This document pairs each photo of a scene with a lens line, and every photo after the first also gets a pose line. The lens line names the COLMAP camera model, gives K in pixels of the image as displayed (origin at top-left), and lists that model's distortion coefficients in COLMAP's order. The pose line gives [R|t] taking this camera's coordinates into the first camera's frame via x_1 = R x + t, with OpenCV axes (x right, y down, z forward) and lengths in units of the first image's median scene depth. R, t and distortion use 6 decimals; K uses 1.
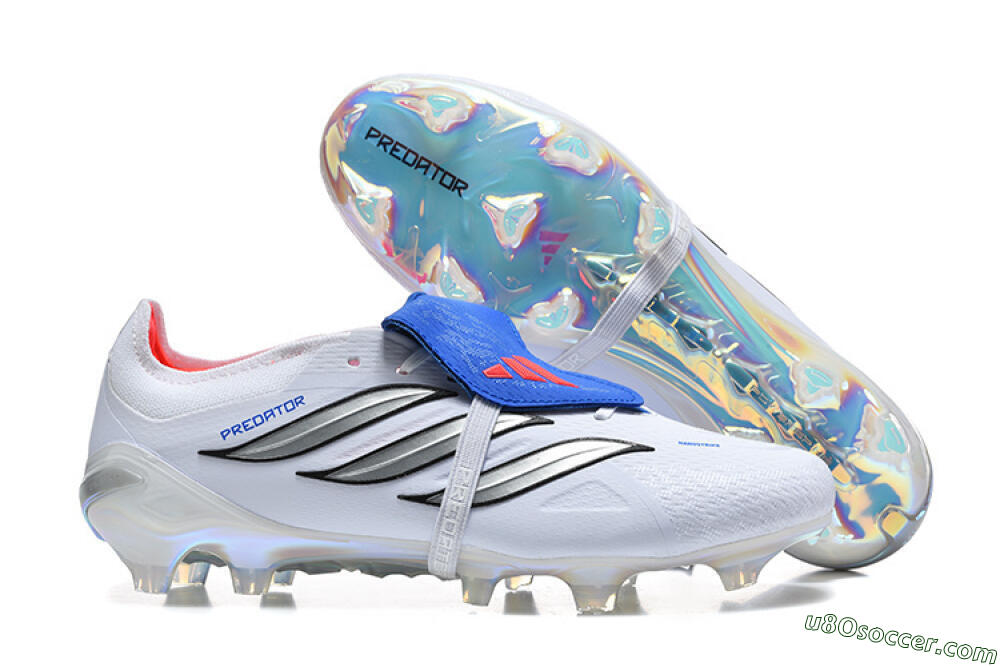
lens RADIAL K [[2854.8, 0, 500.0], [0, 2854.8, 333.5], [0, 0, 1]] dist [-0.425508, 0.936896]
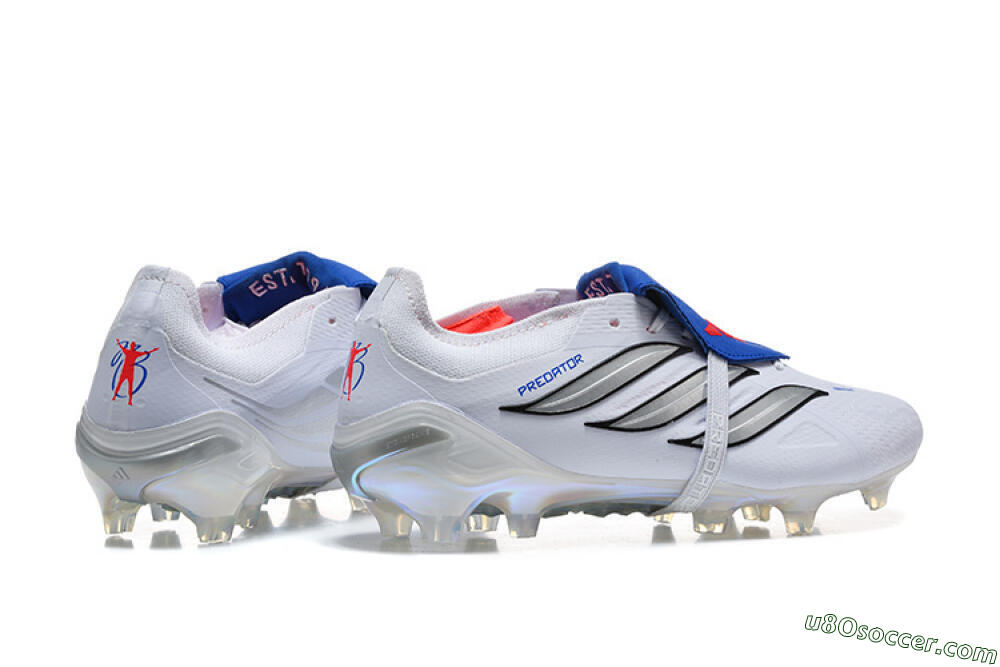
lens RADIAL K [[2854.8, 0, 500.0], [0, 2854.8, 333.5], [0, 0, 1]] dist [-0.425508, 0.936896]
pose [[0.825240, -0.012728, 0.564638, -0.721730], [0.011906, 0.999916, 0.005139, 0.007839], [-0.564656, 0.002482, 0.825322, 0.103260]]
